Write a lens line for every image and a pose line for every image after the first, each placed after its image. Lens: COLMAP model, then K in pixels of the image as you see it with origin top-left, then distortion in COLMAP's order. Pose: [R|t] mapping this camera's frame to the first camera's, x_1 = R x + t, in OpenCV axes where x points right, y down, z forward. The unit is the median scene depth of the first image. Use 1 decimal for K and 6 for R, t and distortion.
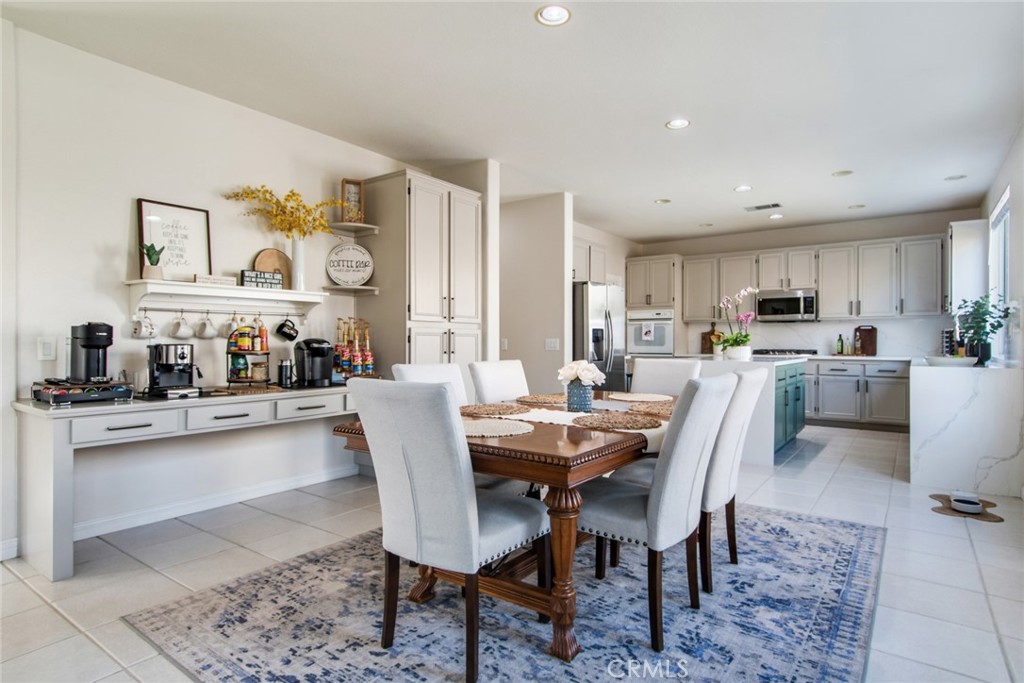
lens RADIAL K [[547.9, 0, 525.0], [0, 547.9, 341.7], [0, 0, 1]] dist [0.002548, -0.004166]
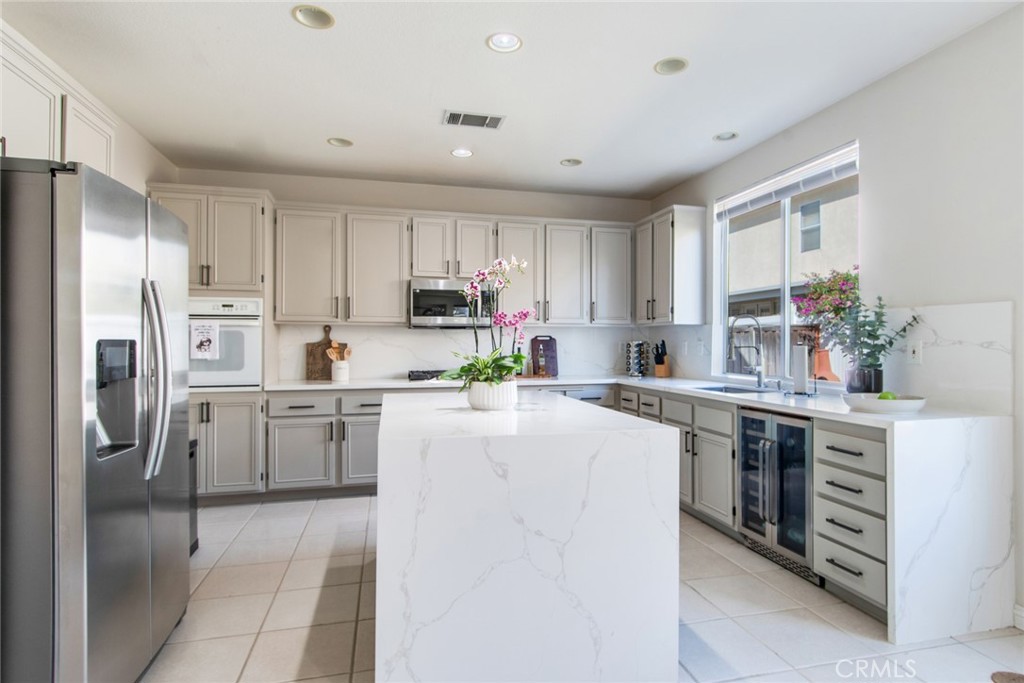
lens RADIAL K [[547.9, 0, 529.7], [0, 547.9, 340.7], [0, 0, 1]] dist [0.002548, -0.004166]
pose [[0.639940, 0.003663, 0.768416, 0.043868], [0.002144, 0.999976, -0.006552, -0.018125], [-0.768422, 0.005840, 0.639917, 0.556611]]
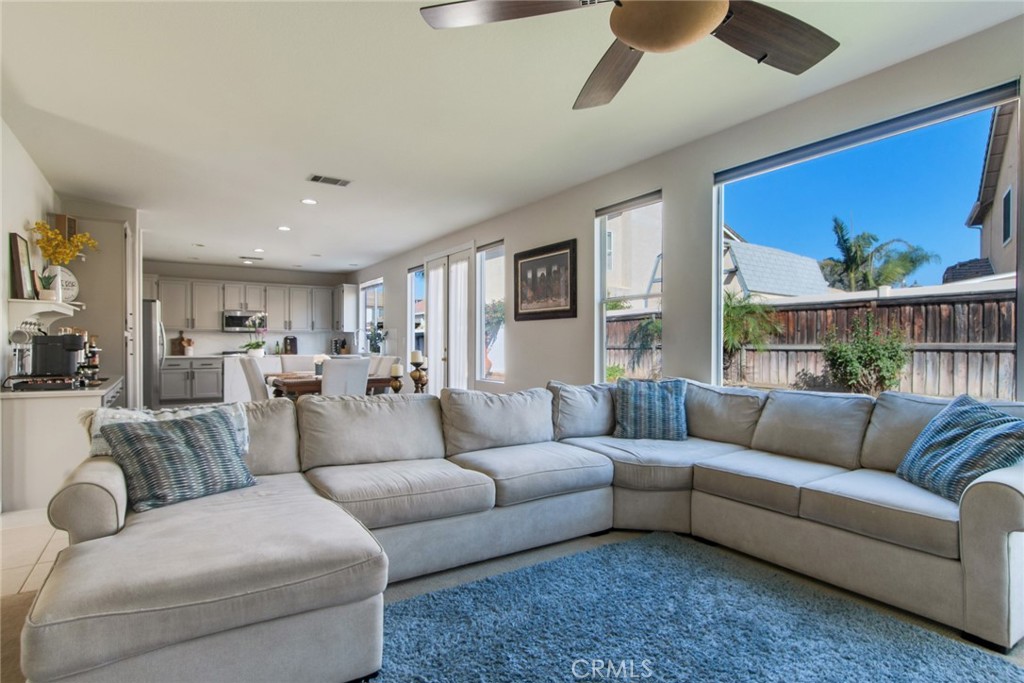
lens RADIAL K [[547.9, 0, 529.5], [0, 547.9, 351.7], [0, 0, 1]] dist [0.002548, -0.004166]
pose [[0.356689, -0.011037, 0.934158, -0.664536], [0.000904, 0.999934, 0.011469, -0.000801], [-0.934223, -0.003246, 0.356675, -0.251704]]
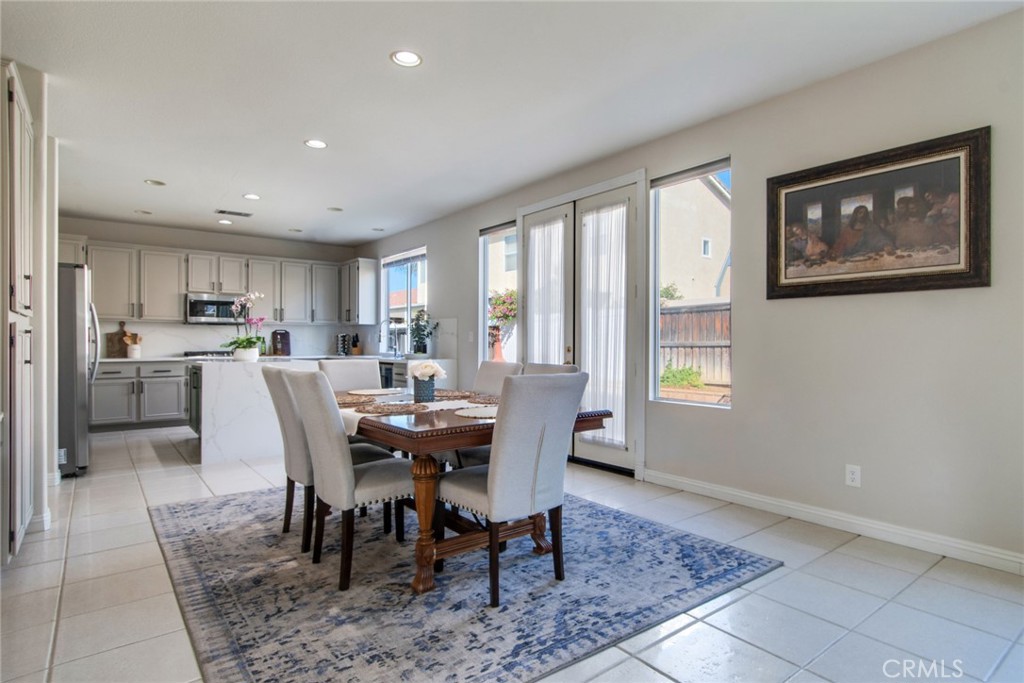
lens RADIAL K [[547.9, 0, 528.8], [0, 547.9, 345.3], [0, 0, 1]] dist [0.002548, -0.004166]
pose [[0.276104, -0.004645, 0.961116, -0.372464], [0.001014, 0.999989, 0.004541, -0.001235], [-0.961127, -0.000279, 0.276106, 0.167496]]
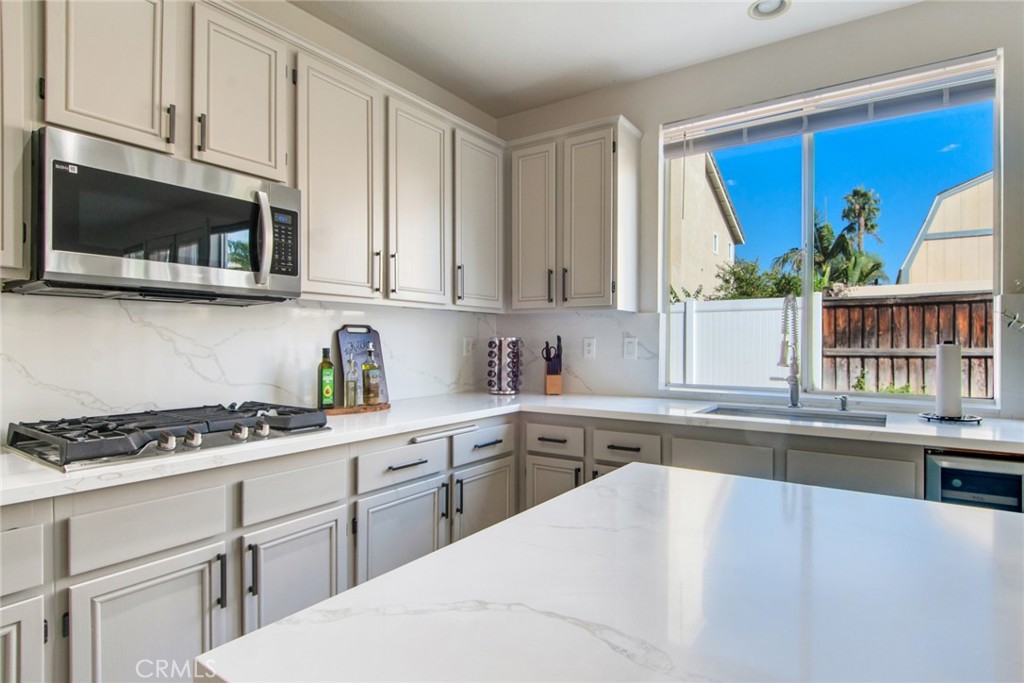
lens RADIAL K [[548.0, 0, 521.3], [0, 548.0, 344.2], [0, 0, 1]] dist [-0.004354, -0.004933]
pose [[-0.024956, -0.000436, 0.999688, 0.256880], [0.001763, 0.999998, 0.000480, -0.016628], [-0.999687, 0.001775, -0.024956, 0.921911]]
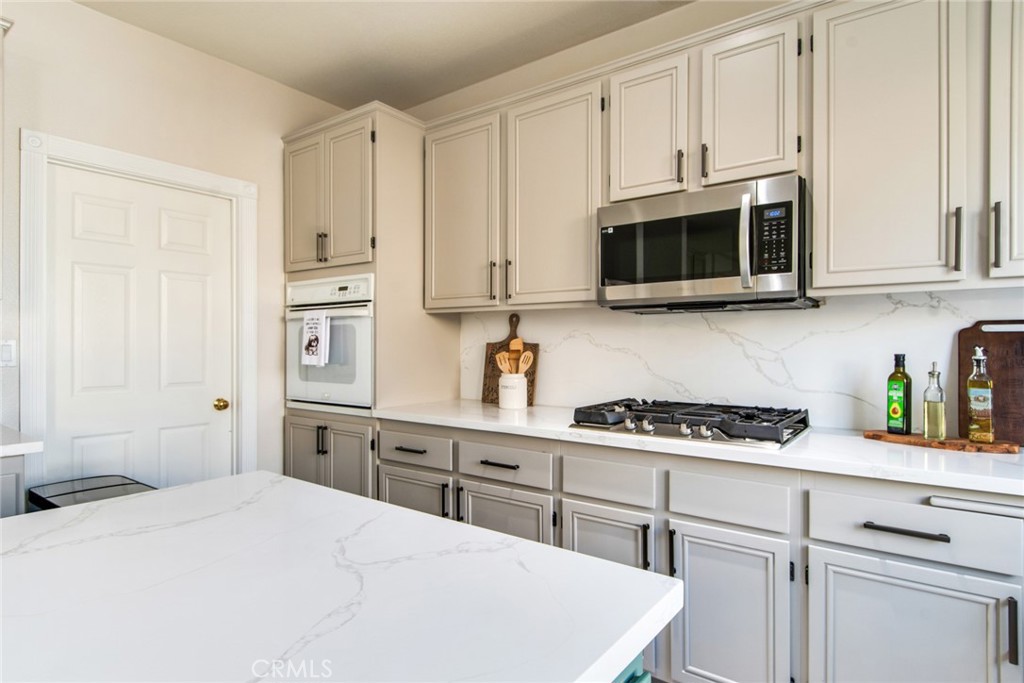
lens RADIAL K [[549.2, 0, 529.1], [0, 549.2, 348.2], [0, 0, 1]] dist [0.009043, -0.001024]
pose [[0.999940, 0.000787, -0.010883, 0.424677], [-0.000736, 0.999989, 0.004670, -0.018054], [0.010886, -0.004662, 0.999930, 0.774713]]
